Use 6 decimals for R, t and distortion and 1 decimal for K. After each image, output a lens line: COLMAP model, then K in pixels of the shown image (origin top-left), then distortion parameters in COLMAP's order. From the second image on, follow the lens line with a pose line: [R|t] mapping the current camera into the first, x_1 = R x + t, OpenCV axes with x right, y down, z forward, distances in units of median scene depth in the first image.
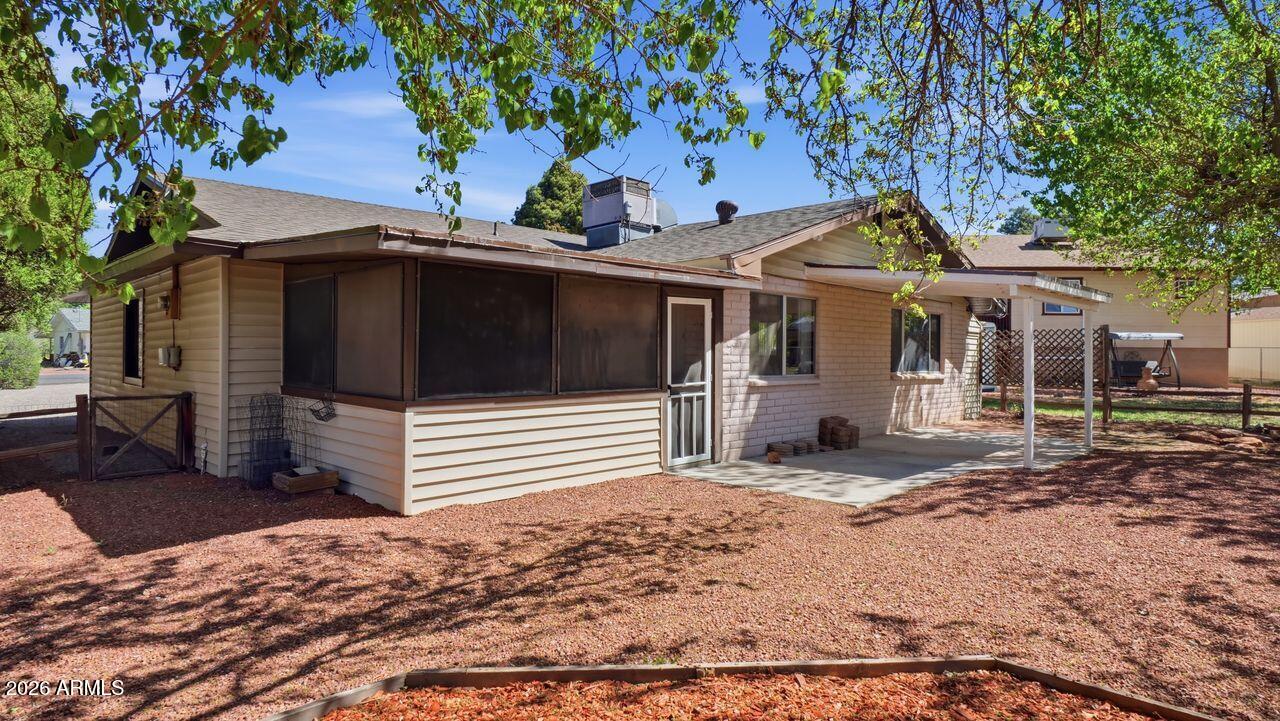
lens RADIAL K [[709.7, 0, 644.4], [0, 709.7, 362.0], [0, 0, 1]] dist [-0.002925, 0.000774]
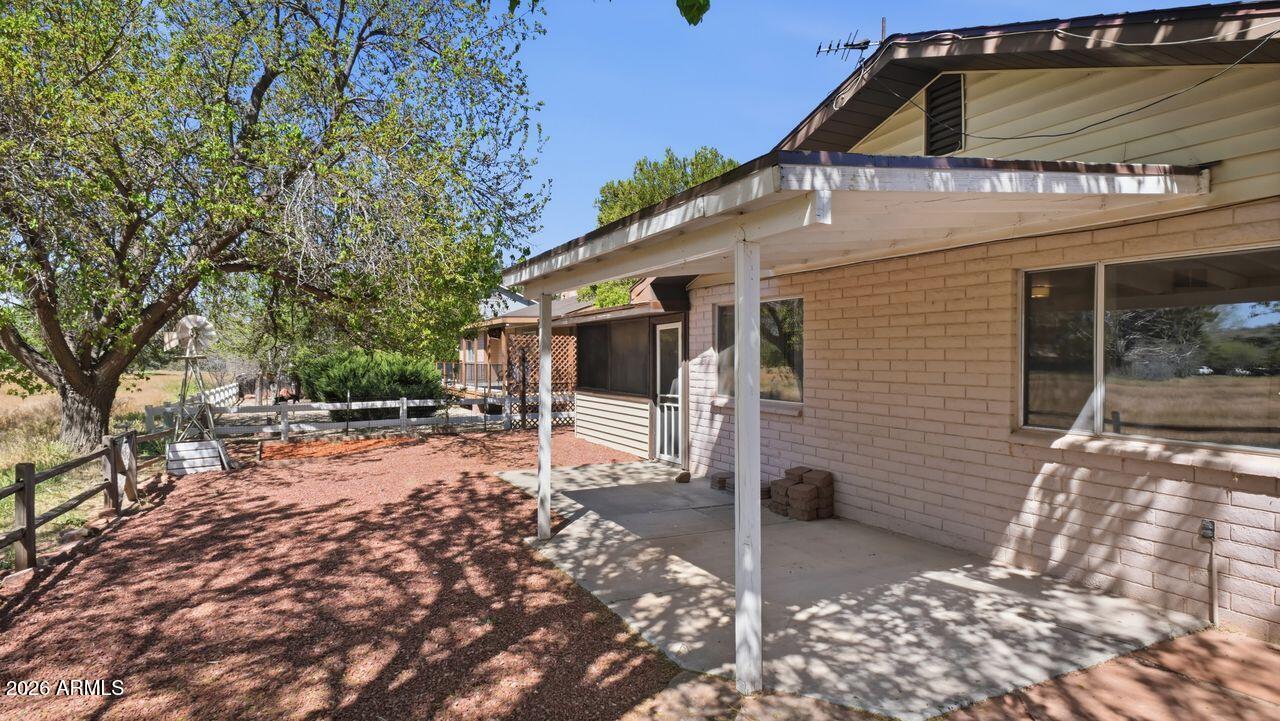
lens RADIAL K [[709.7, 0, 644.4], [0, 709.7, 362.0], [0, 0, 1]] dist [-0.002925, 0.000774]
pose [[-0.334054, 0.009500, -0.942506, 1.177766], [-0.006150, 0.999906, 0.012259, -0.038891], [0.942534, 0.009892, -0.333964, 1.329421]]
